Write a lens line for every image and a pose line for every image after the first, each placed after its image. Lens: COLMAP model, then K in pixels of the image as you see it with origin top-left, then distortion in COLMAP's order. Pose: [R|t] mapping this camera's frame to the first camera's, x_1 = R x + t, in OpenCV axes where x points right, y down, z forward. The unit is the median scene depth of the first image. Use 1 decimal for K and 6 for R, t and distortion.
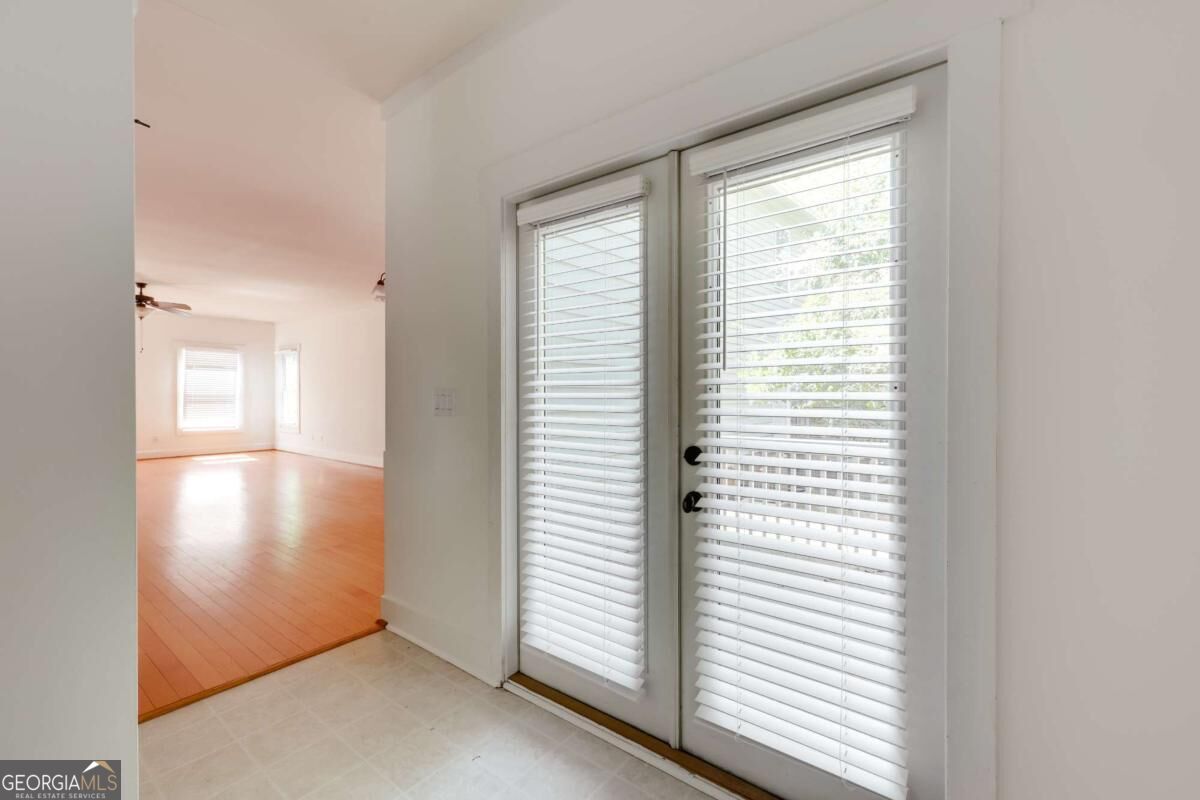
lens RADIAL K [[516.7, 0, 602.1], [0, 516.7, 397.0], [0, 0, 1]] dist [0.009054, 0.000598]
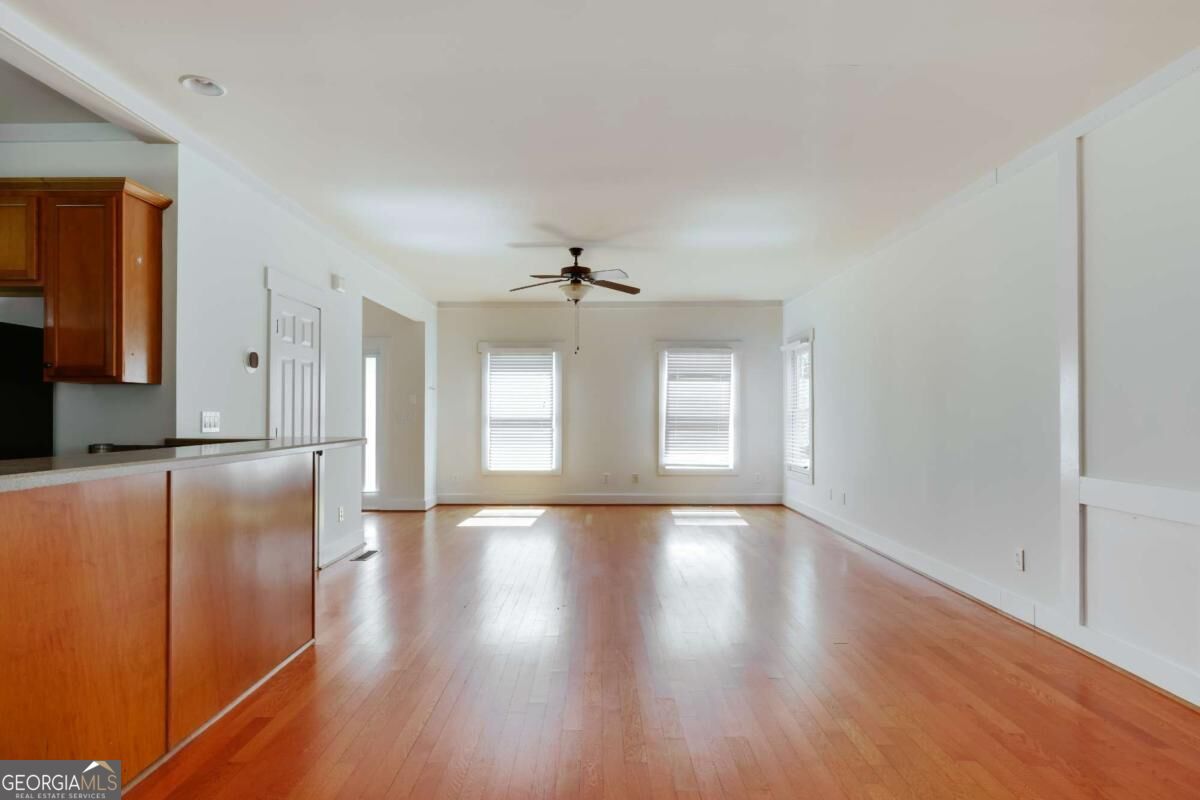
lens RADIAL K [[684.0, 0, 578.0], [0, 684.0, 414.2], [0, 0, 1]] dist [-0.001680, -0.000211]
pose [[0.596738, -0.001557, -0.802435, -0.129920], [-0.004824, 0.999973, -0.005527, -0.001988], [0.802422, 0.007169, 0.596715, 0.339388]]
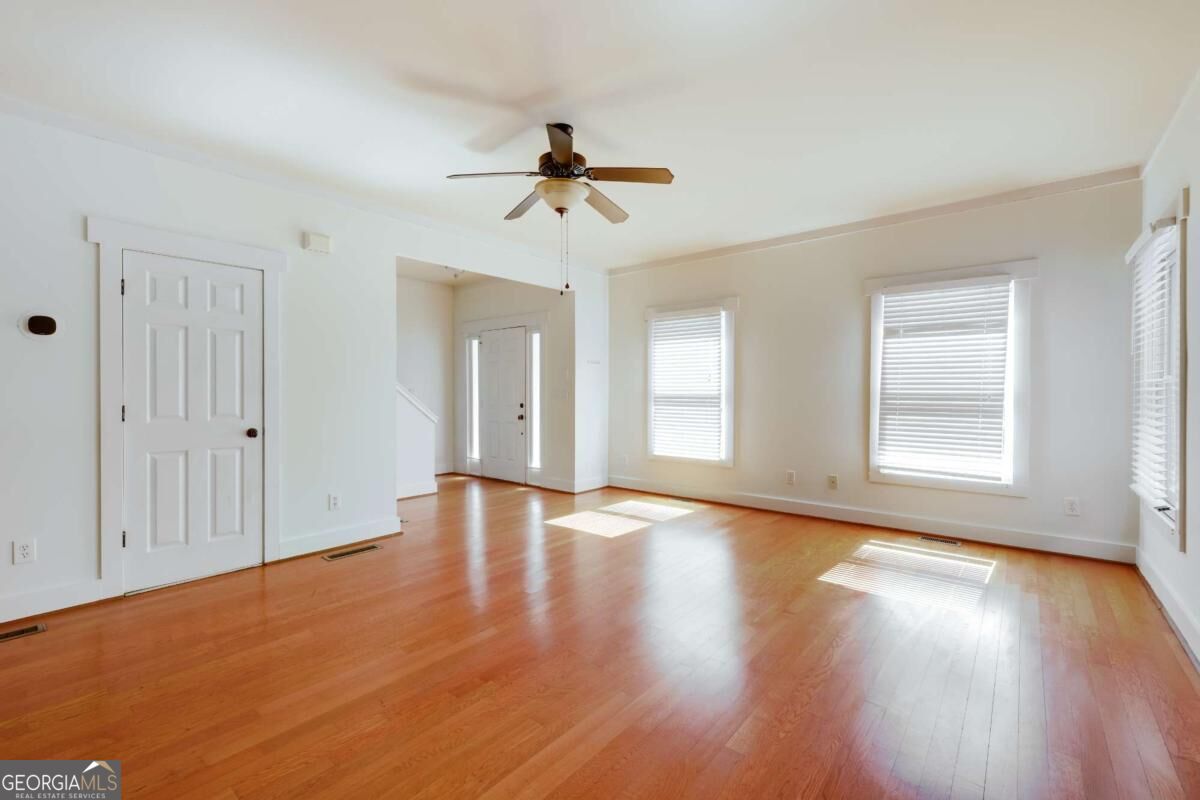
lens RADIAL K [[509.1, 0, 602.7], [0, 509.1, 400.7], [0, 0, 1]] dist [0.002500, 0.000680]
pose [[-0.035891, 0.017490, -0.999203, -0.332309], [-0.006629, 0.999821, 0.017739, -0.004237], [0.999334, 0.007260, -0.035769, 0.737649]]
